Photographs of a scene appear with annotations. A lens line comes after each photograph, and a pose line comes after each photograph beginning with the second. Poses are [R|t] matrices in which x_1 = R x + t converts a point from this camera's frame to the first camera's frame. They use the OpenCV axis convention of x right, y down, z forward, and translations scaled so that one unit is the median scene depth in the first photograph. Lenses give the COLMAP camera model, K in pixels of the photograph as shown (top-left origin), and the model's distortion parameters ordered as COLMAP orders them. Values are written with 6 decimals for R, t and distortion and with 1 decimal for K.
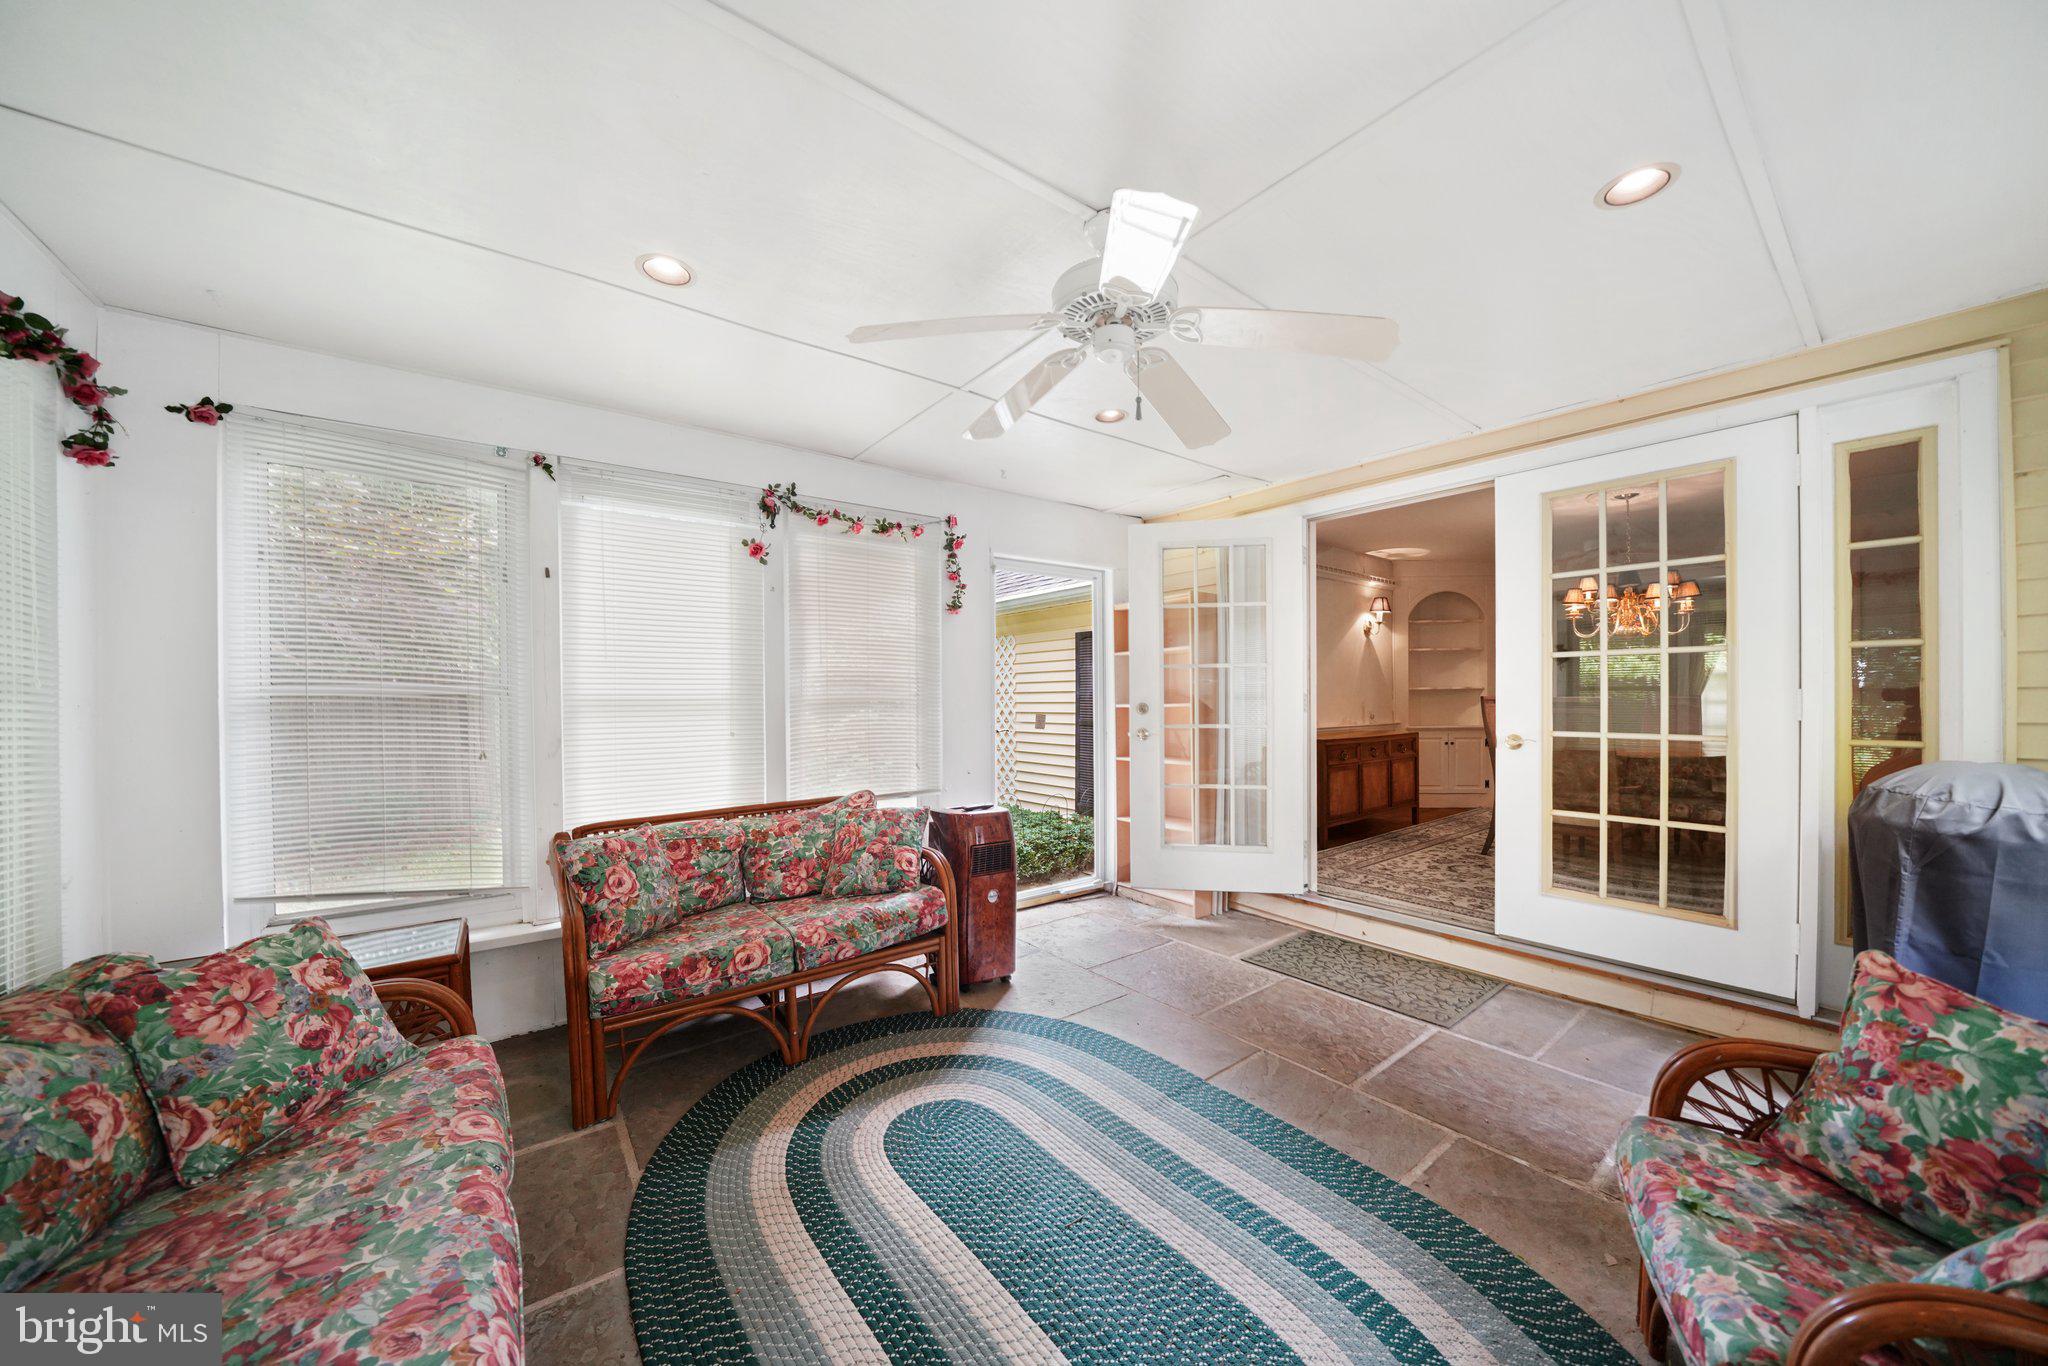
lens RADIAL K [[717.5, 0, 1031.9], [0, 717.5, 688.8], [0, 0, 1]] dist [-0.007132, 0.000165]
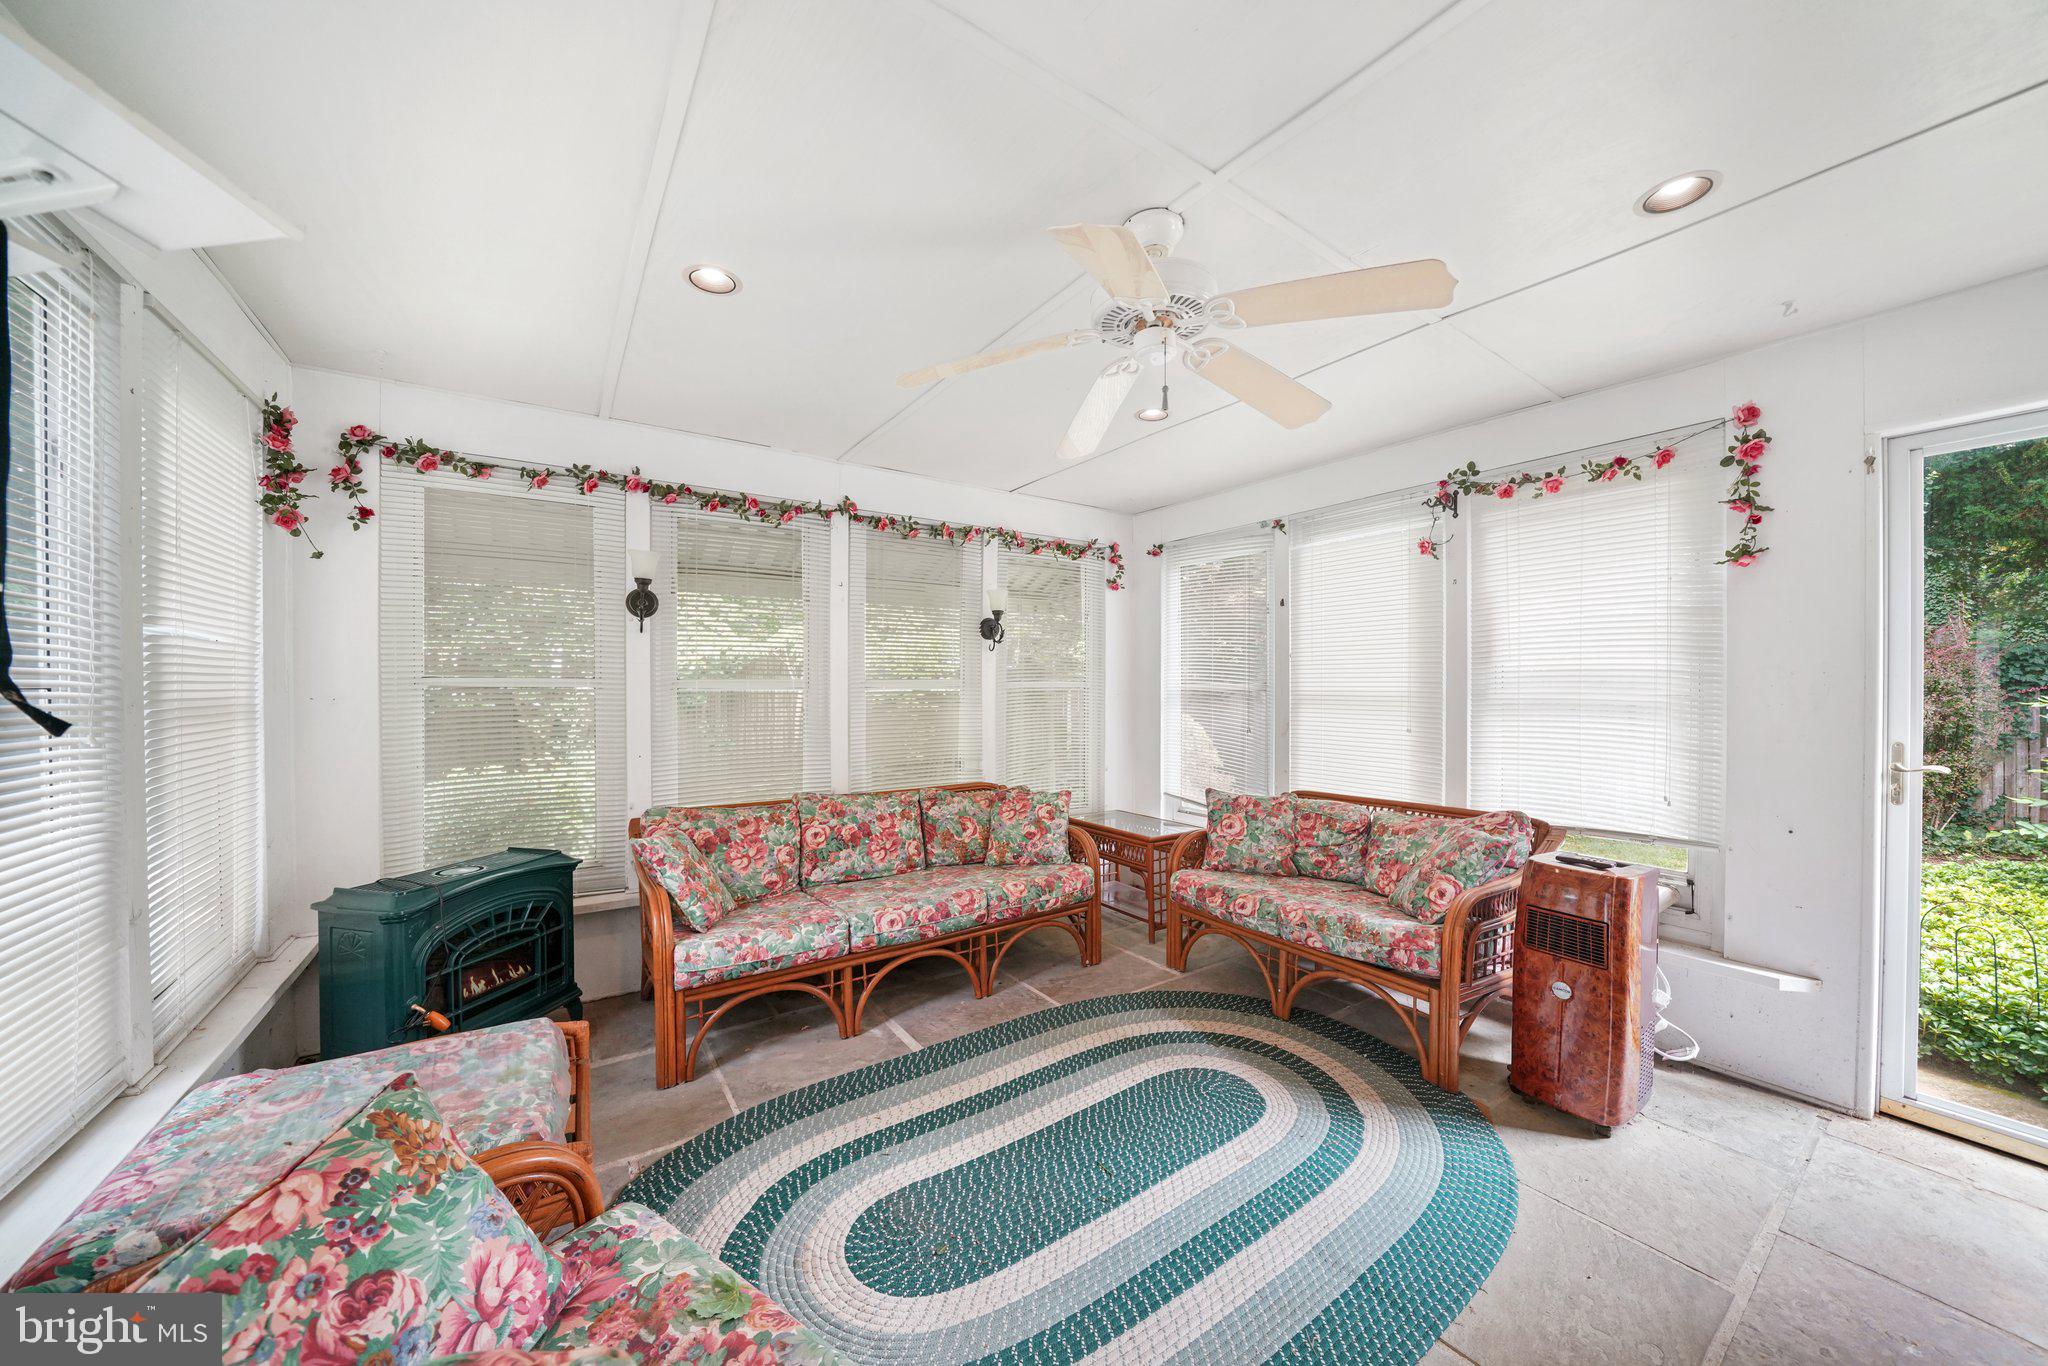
lens RADIAL K [[717.5, 0, 1031.9], [0, 717.5, 688.8], [0, 0, 1]] dist [-0.007132, 0.000165]
pose [[-0.040516, 0.008671, -0.999141, 0.766199], [0.002836, 0.999959, 0.008563, -0.010192], [0.999175, -0.002487, -0.040539, 0.608130]]
